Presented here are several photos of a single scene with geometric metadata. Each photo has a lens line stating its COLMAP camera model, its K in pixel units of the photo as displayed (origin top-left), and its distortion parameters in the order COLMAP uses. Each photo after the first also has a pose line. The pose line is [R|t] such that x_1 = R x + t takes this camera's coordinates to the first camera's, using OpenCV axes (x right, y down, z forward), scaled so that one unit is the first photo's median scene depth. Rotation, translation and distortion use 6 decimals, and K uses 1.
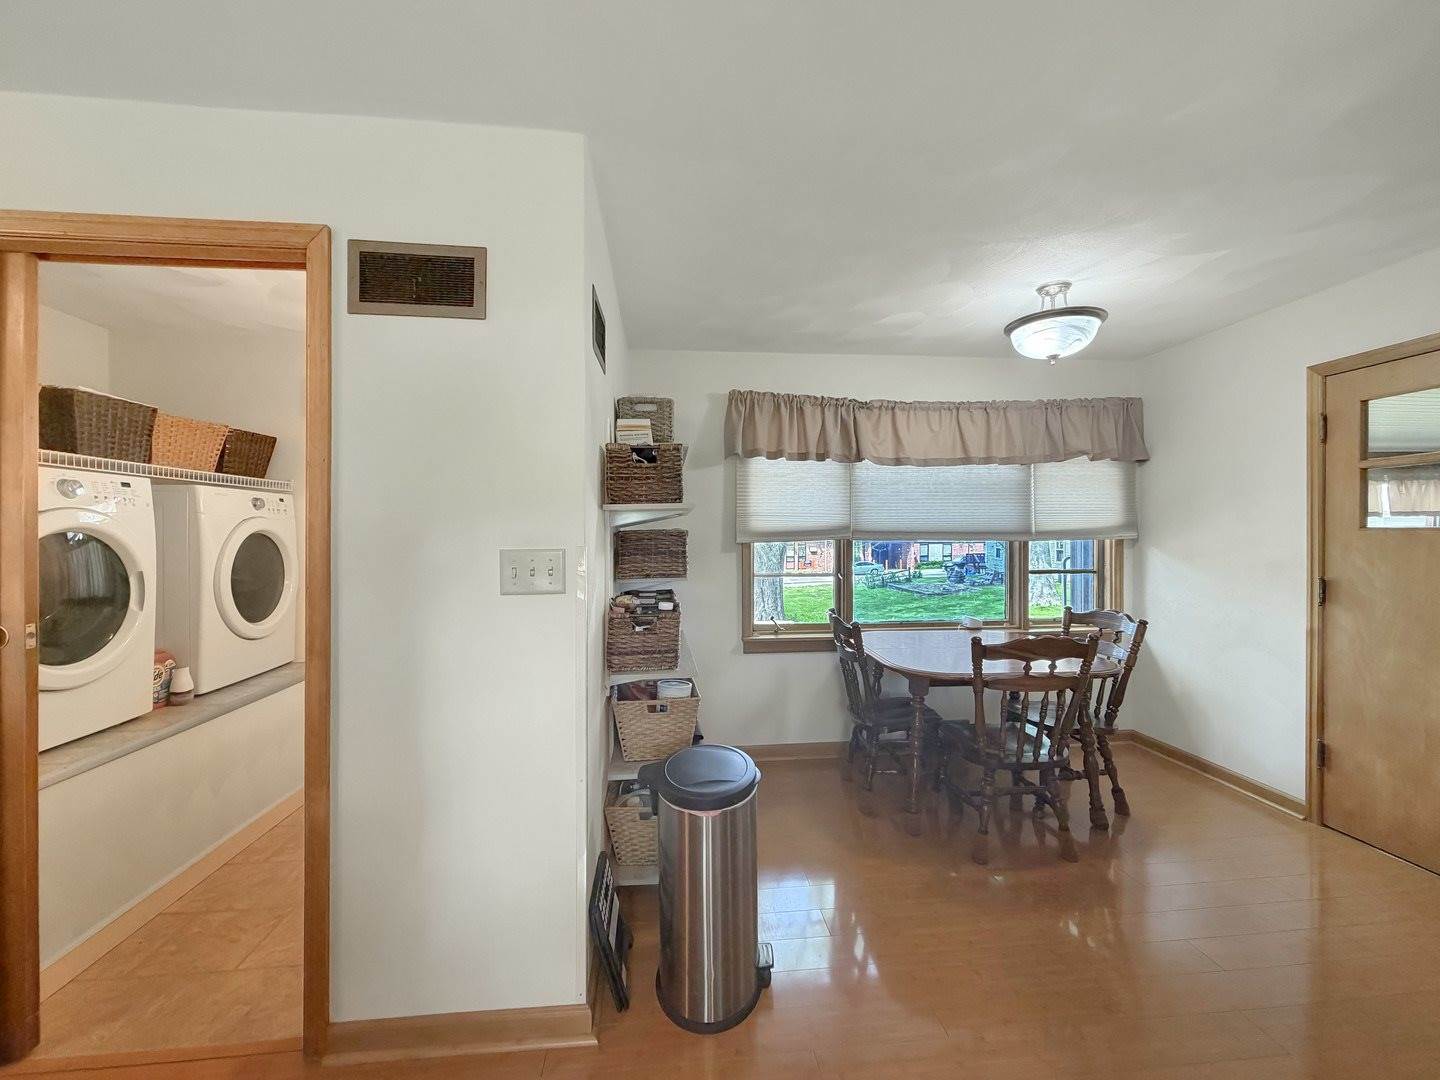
lens RADIAL K [[575.1, 0, 720.0], [0, 575.1, 540.0], [0, 0, 1]] dist [0.001554, 0.000138]
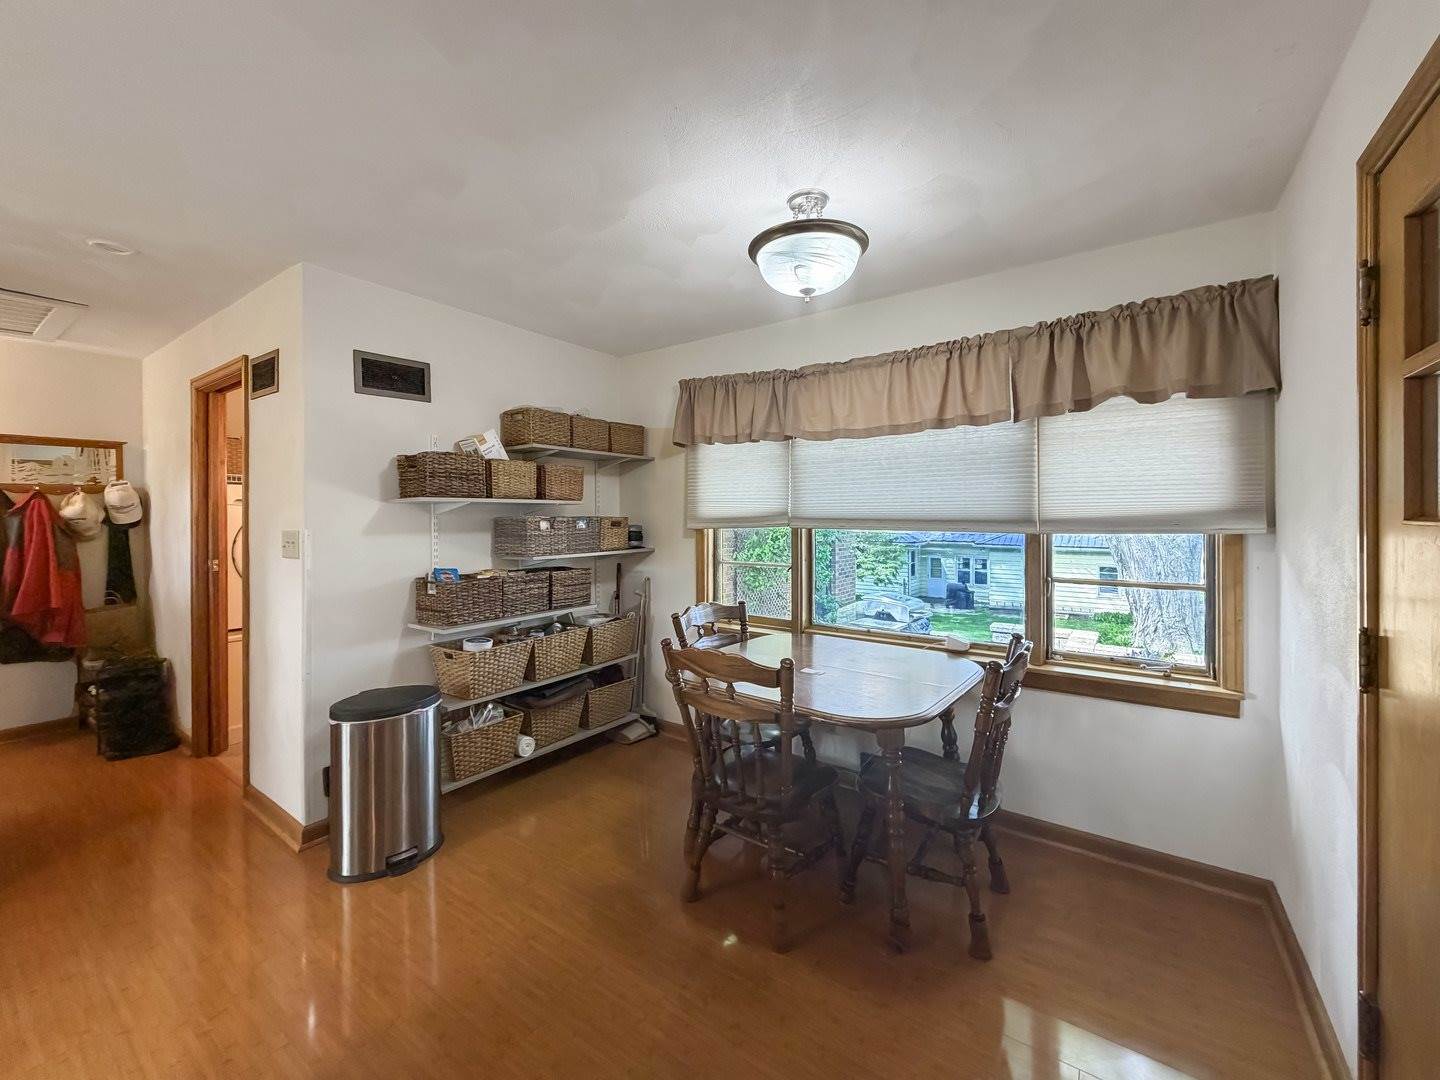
lens RADIAL K [[583.6, 0, 709.6], [0, 583.6, 520.9], [0, 0, 1]] dist [0.001130, -0.000164]
pose [[0.750965, 0.007861, -0.660295, 0.731954], [-0.010284, 0.999947, 0.000208, -0.010041], [0.660262, 0.006635, 0.751006, 0.246596]]
